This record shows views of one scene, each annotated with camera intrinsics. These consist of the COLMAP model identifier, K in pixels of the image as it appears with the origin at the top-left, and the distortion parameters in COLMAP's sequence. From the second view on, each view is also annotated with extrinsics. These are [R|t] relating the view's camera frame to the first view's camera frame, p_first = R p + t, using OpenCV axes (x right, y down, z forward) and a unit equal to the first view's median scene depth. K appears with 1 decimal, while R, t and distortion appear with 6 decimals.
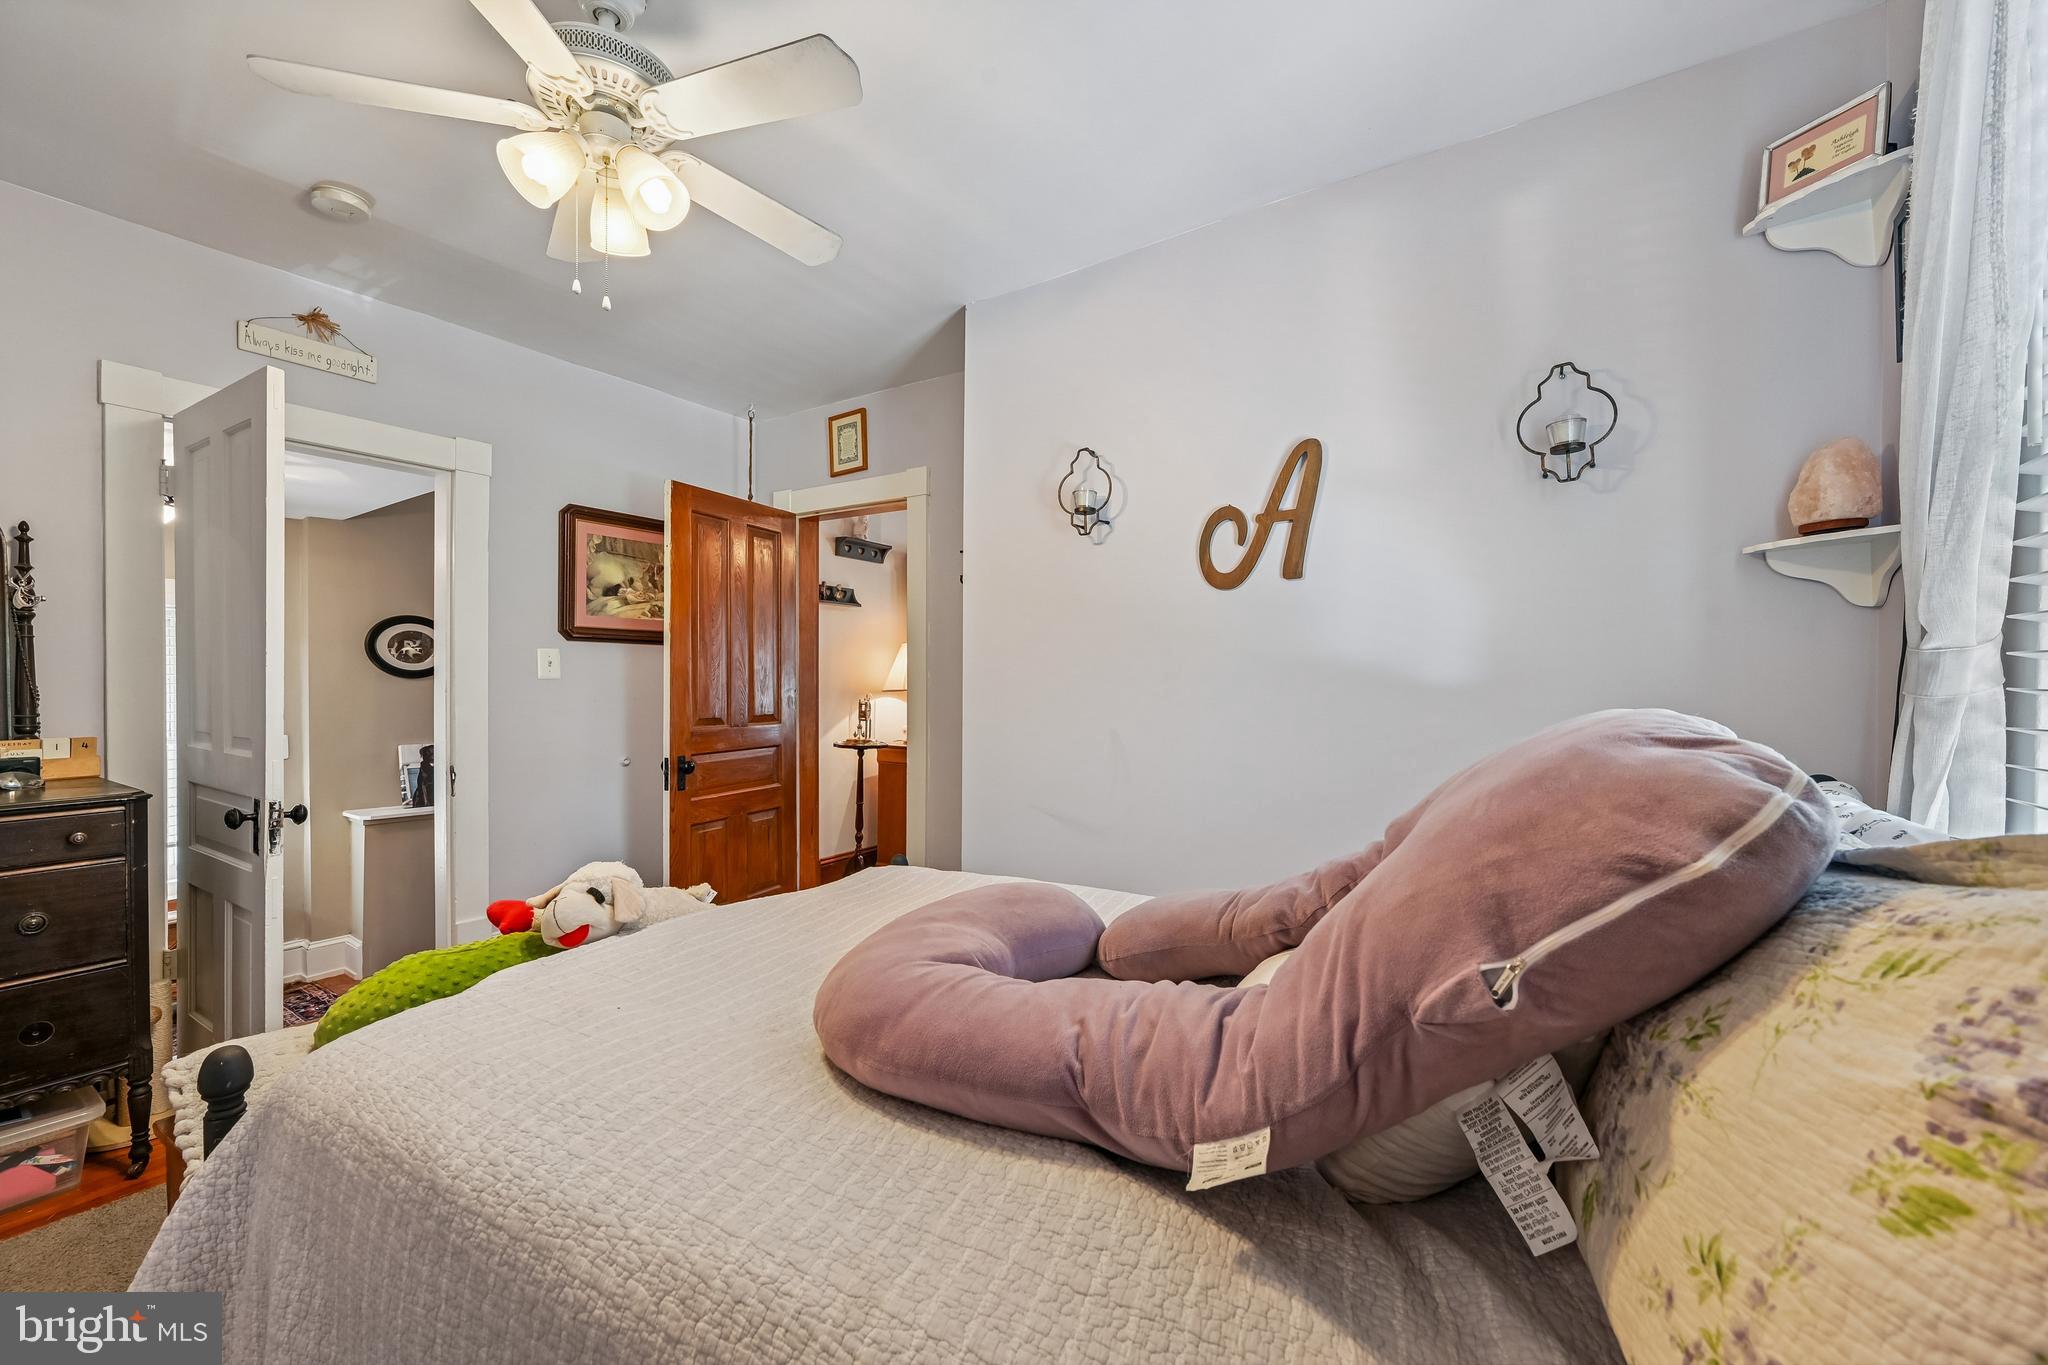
lens RADIAL K [[805.2, 0, 1035.7], [0, 805.2, 690.4], [0, 0, 1]] dist [0.000682, 0.000354]
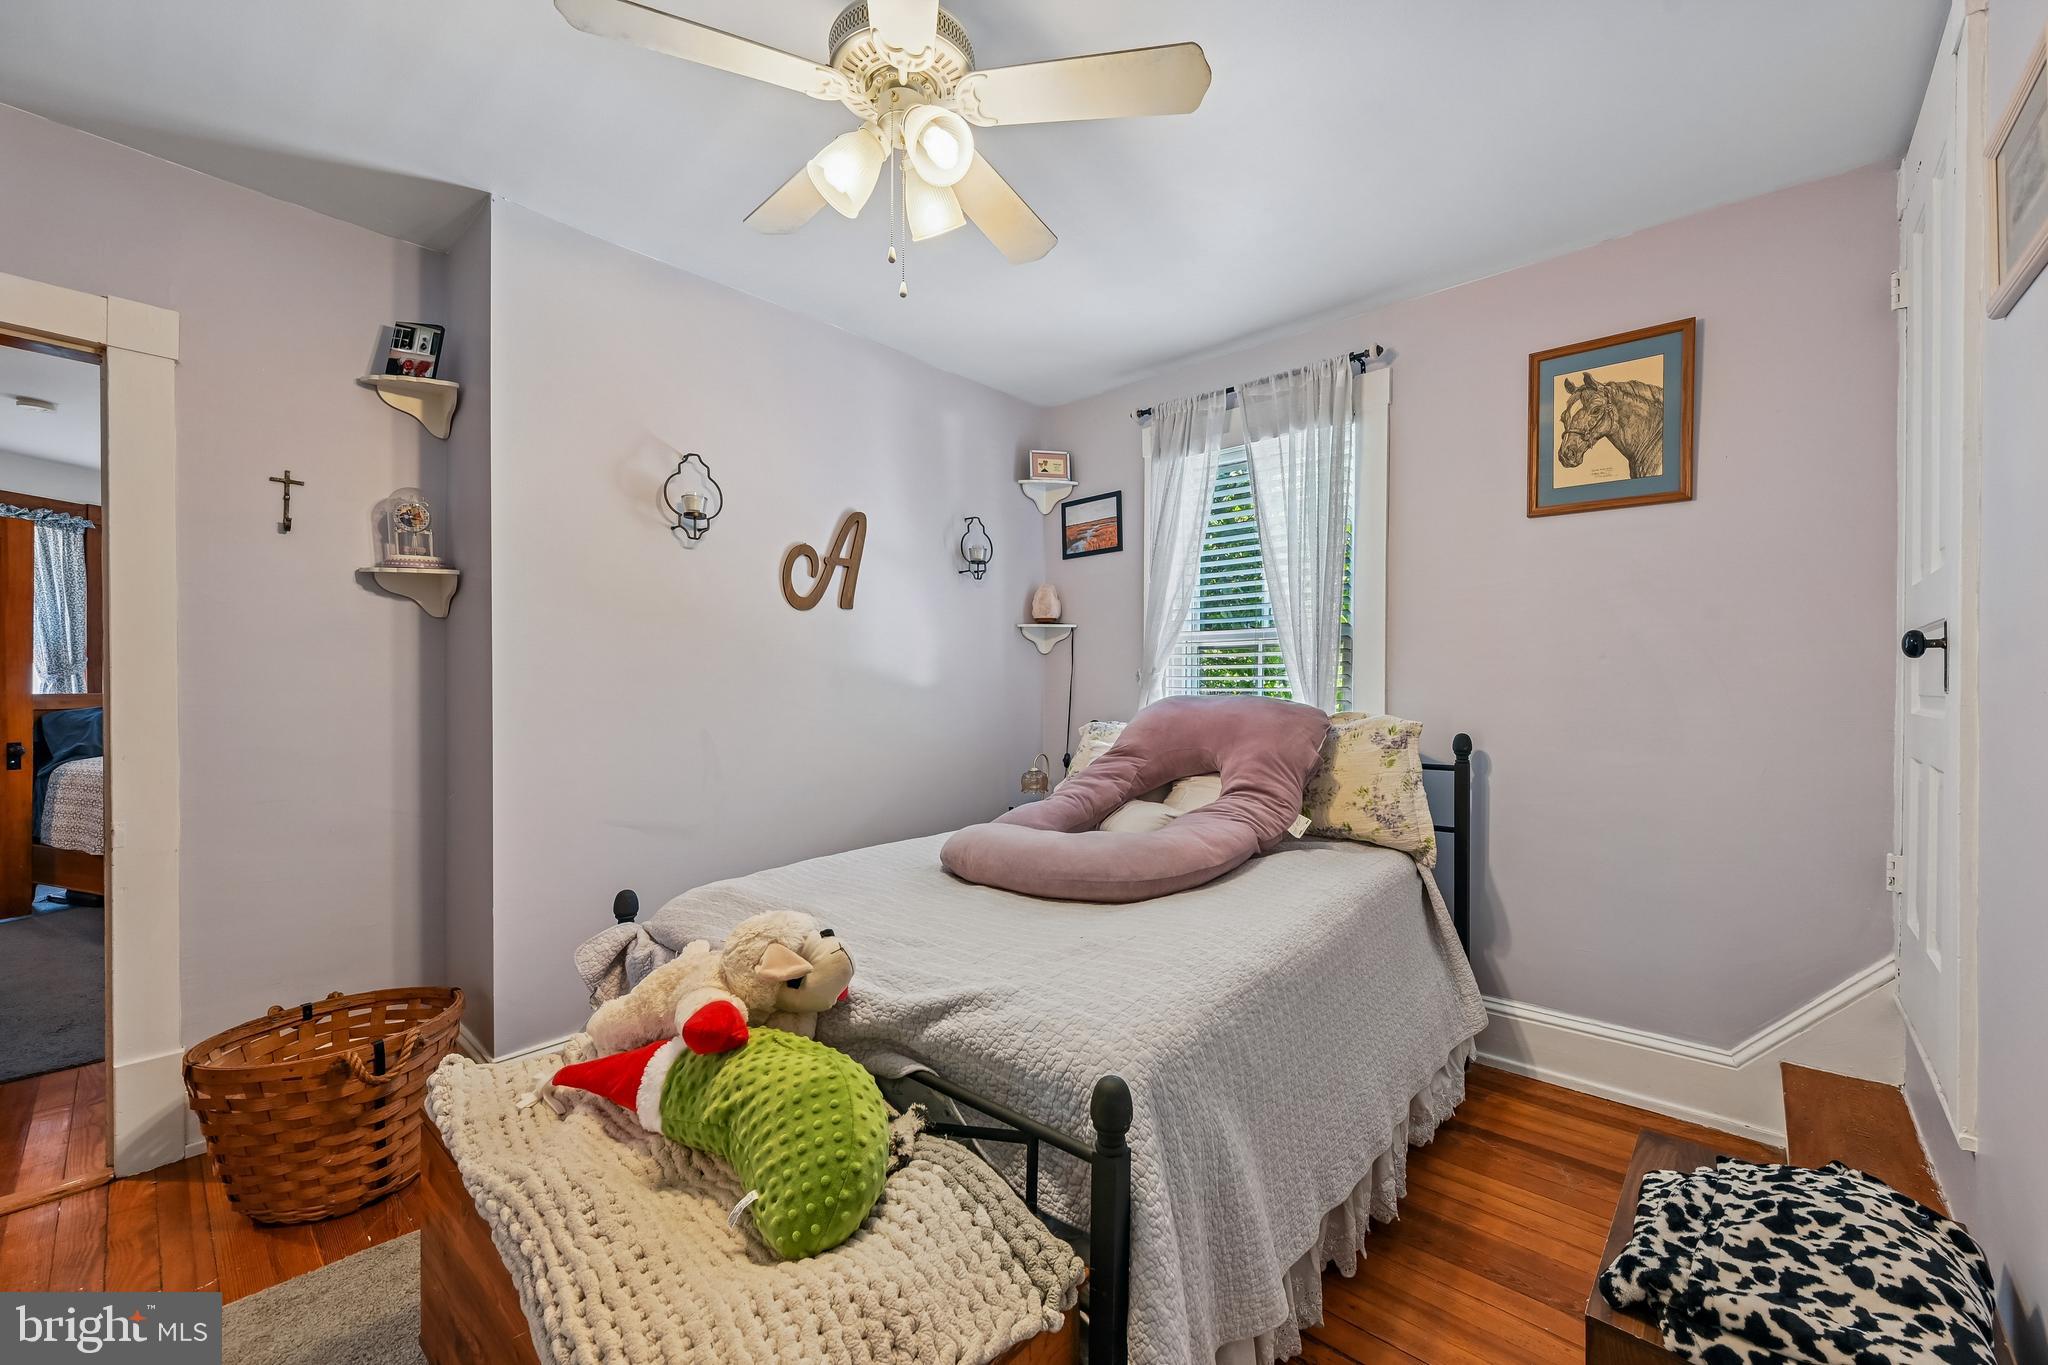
lens RADIAL K [[805.2, 0, 1035.7], [0, 805.2, 690.4], [0, 0, 1]] dist [0.000682, 0.000354]
pose [[0.147465, -0.004805, 0.989056, -1.304384], [0.012050, 0.999923, 0.003061, -0.001931], [-0.988994, 0.011467, 0.147511, 0.636775]]
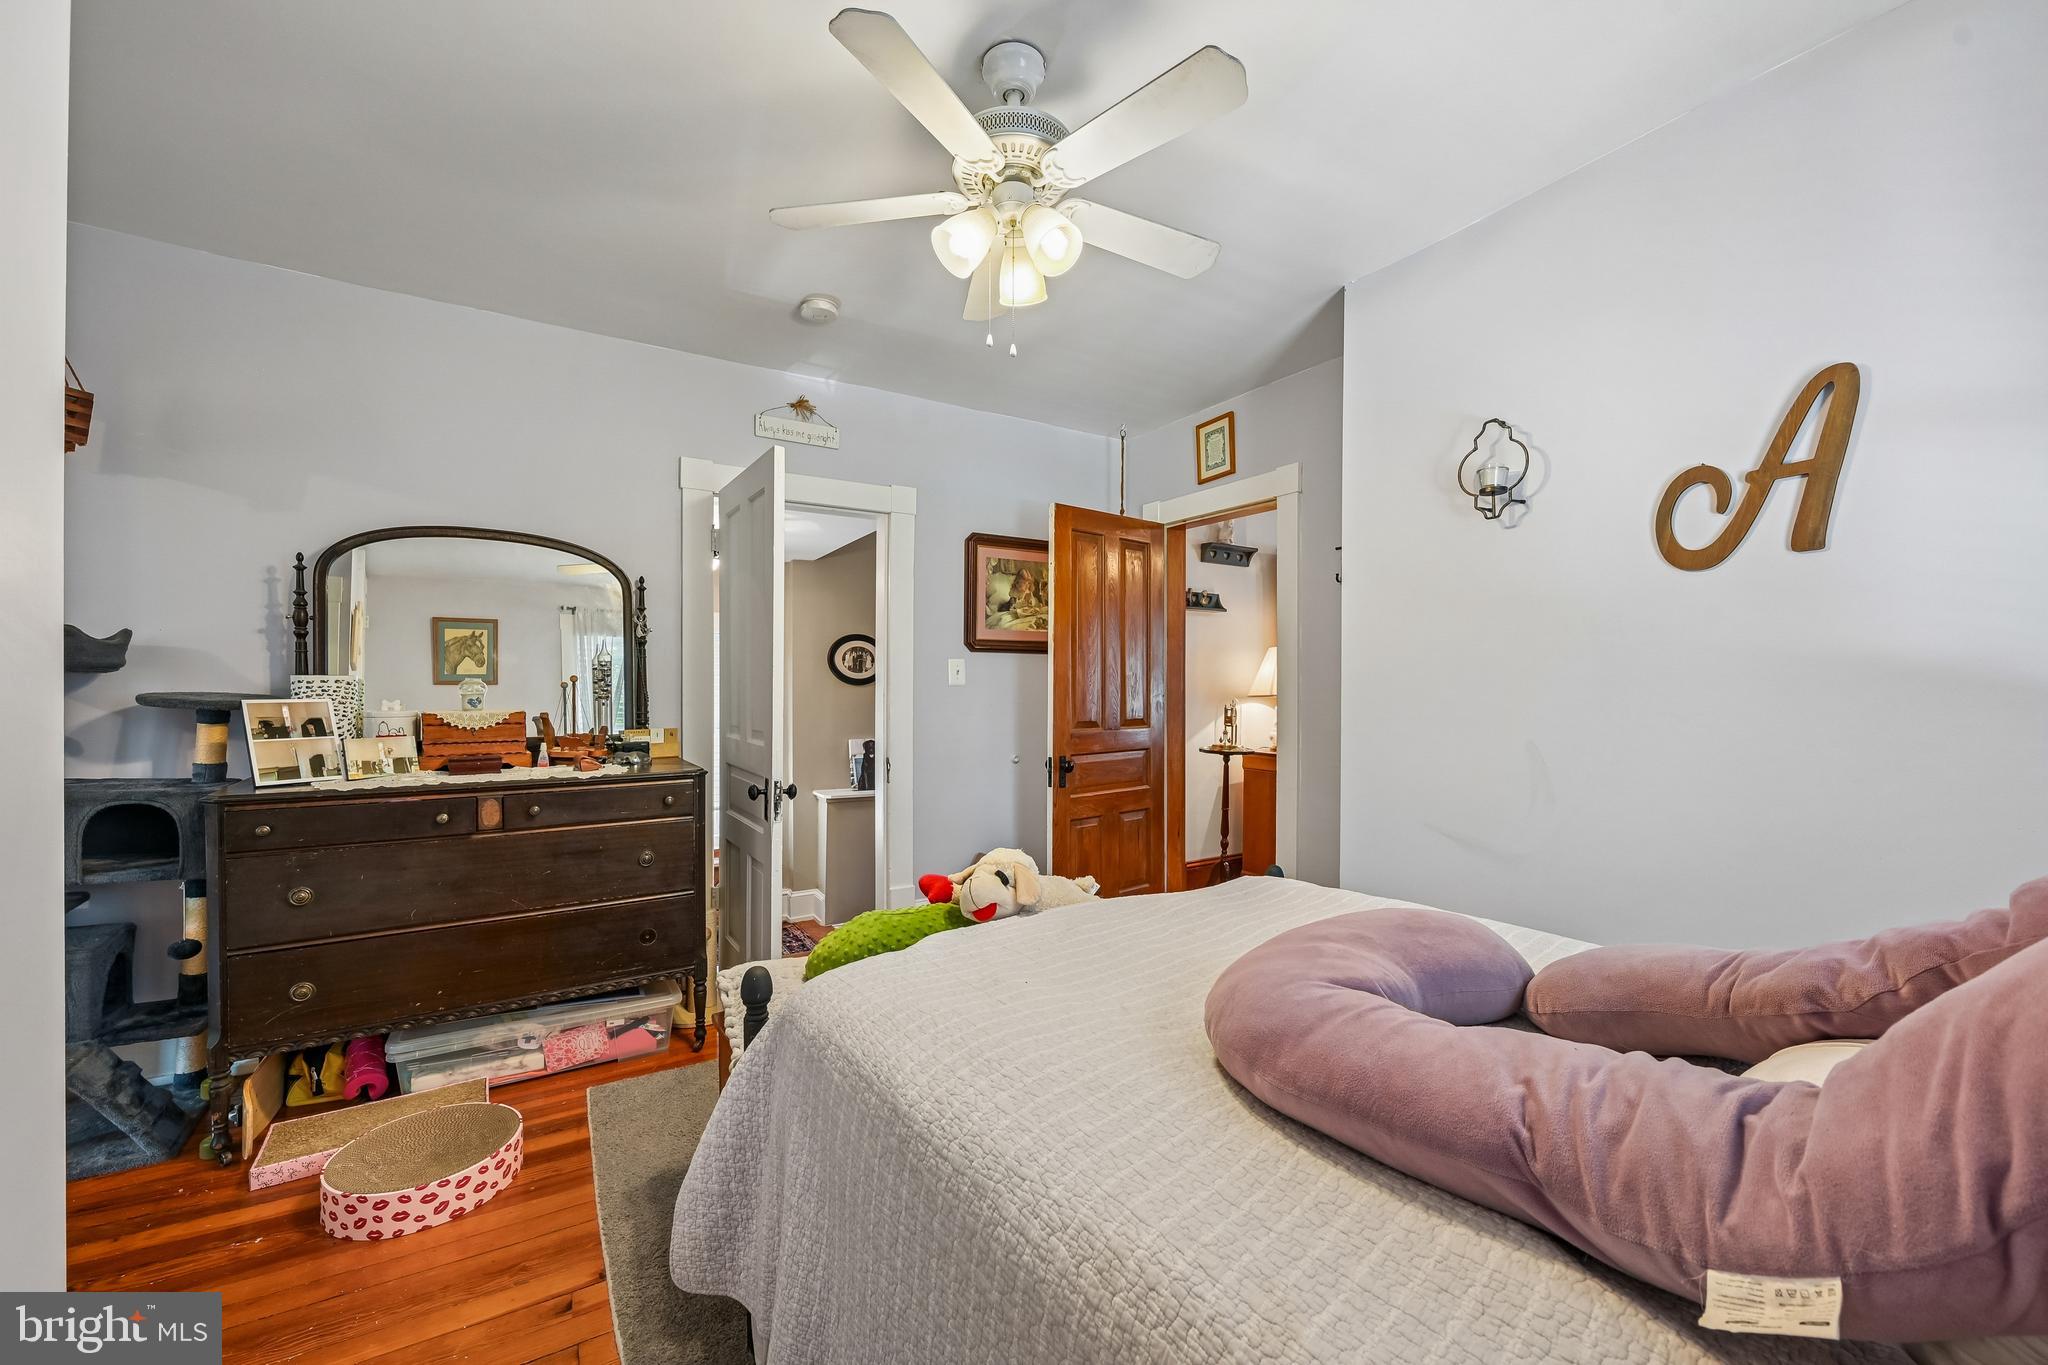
lens RADIAL K [[805.2, 0, 1035.7], [0, 805.2, 690.4], [0, 0, 1]] dist [0.000682, 0.000354]
pose [[0.907591, -0.000834, -0.419855, -0.033416], [-0.001905, 0.999980, -0.006105, -0.000161], [0.419851, 0.006341, 0.907571, -0.001250]]
